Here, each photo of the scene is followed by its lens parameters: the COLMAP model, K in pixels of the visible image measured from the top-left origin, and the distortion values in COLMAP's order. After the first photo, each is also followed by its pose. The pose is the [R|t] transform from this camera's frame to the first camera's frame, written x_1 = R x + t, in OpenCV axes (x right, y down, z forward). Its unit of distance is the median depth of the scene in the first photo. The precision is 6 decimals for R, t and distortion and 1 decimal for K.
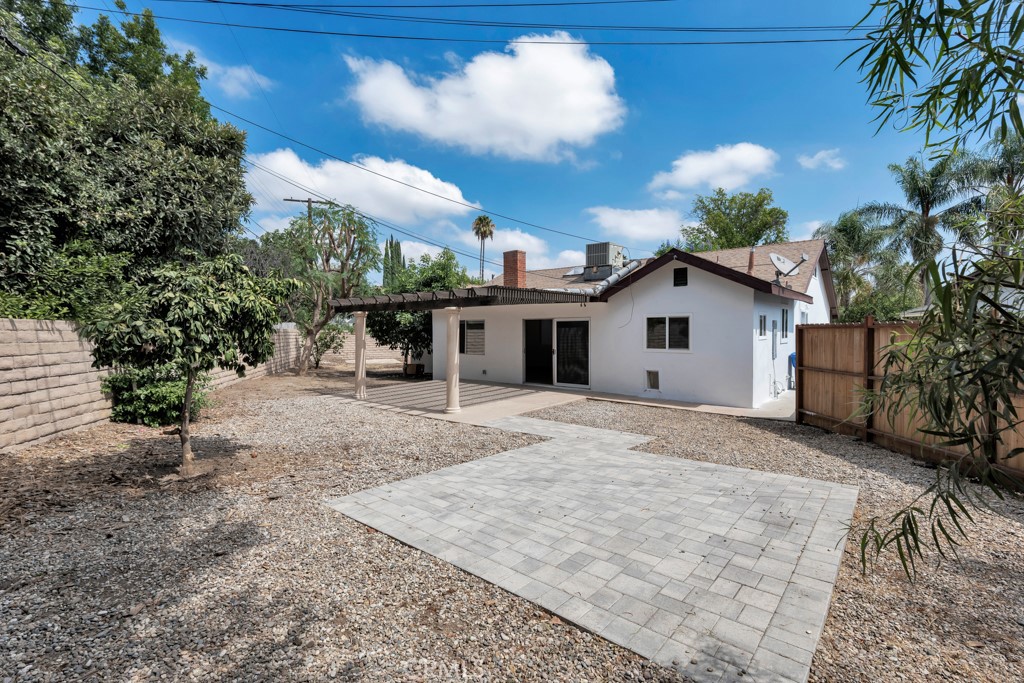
lens RADIAL K [[470.6, 0, 489.2], [0, 470.6, 327.4], [0, 0, 1]] dist [0.002486, 0.000414]
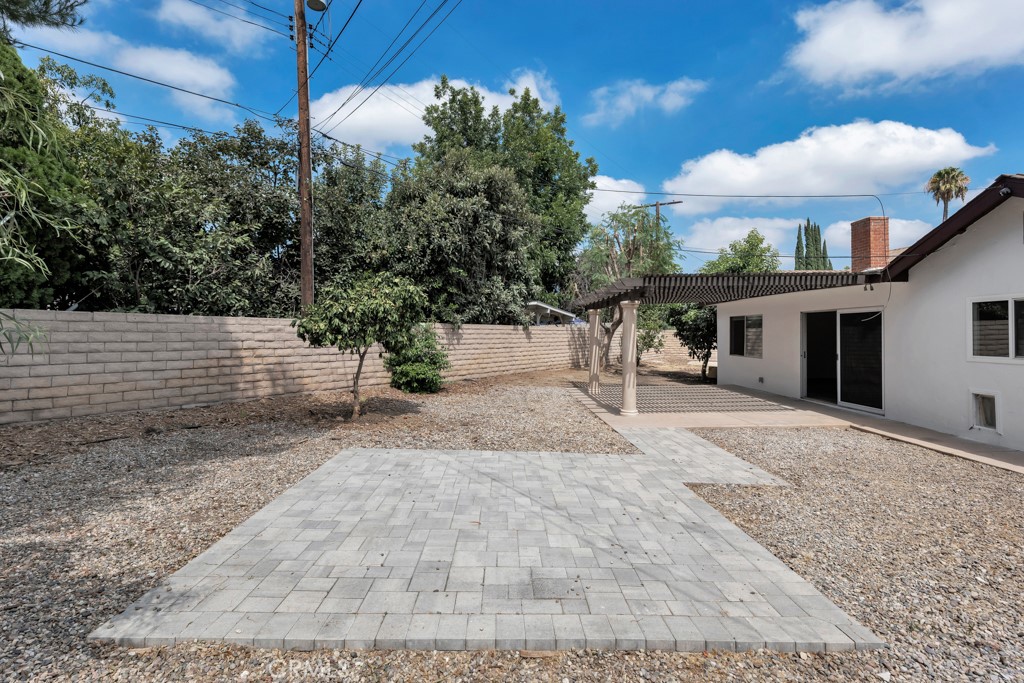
lens RADIAL K [[470.6, 0, 503.2], [0, 470.6, 336.3], [0, 0, 1]] dist [0.002486, 0.000414]
pose [[0.654095, 0.009009, -0.756359, 0.408242], [0.003000, 0.999890, 0.014505, 0.010692], [0.756407, -0.011757, 0.653996, 0.186379]]
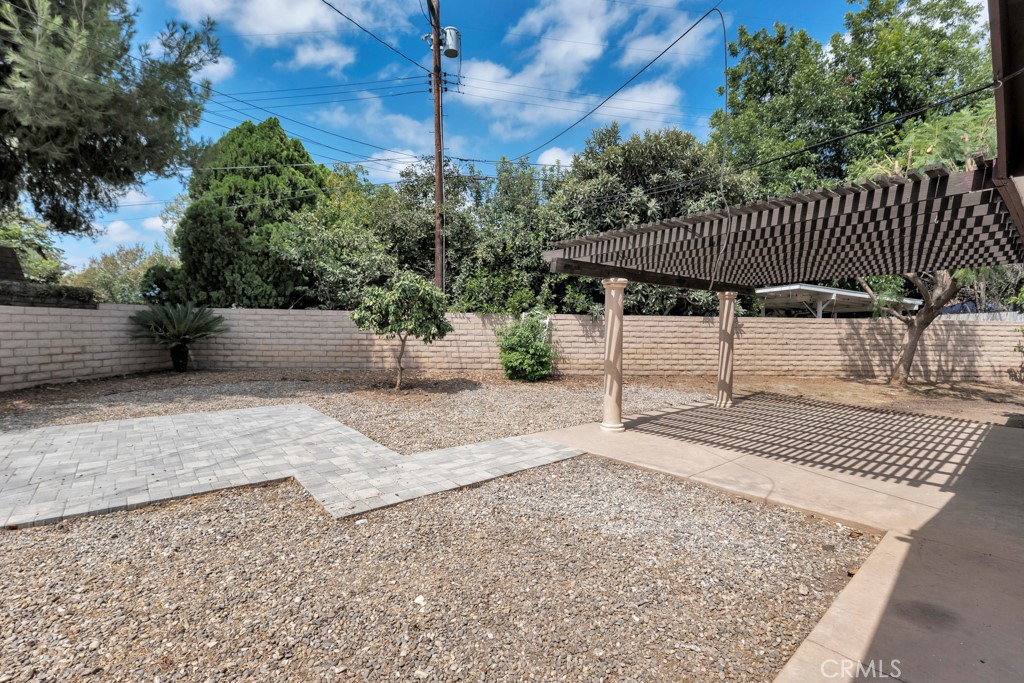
lens RADIAL K [[470.6, 0, 510.9], [0, 470.6, 343.9], [0, 0, 1]] dist [0.002486, 0.000414]
pose [[-0.154715, 0.039074, -0.987186, 0.587543], [-0.001693, 0.999206, 0.039815, 0.021168], [0.987958, 0.007832, -0.154526, 0.874554]]
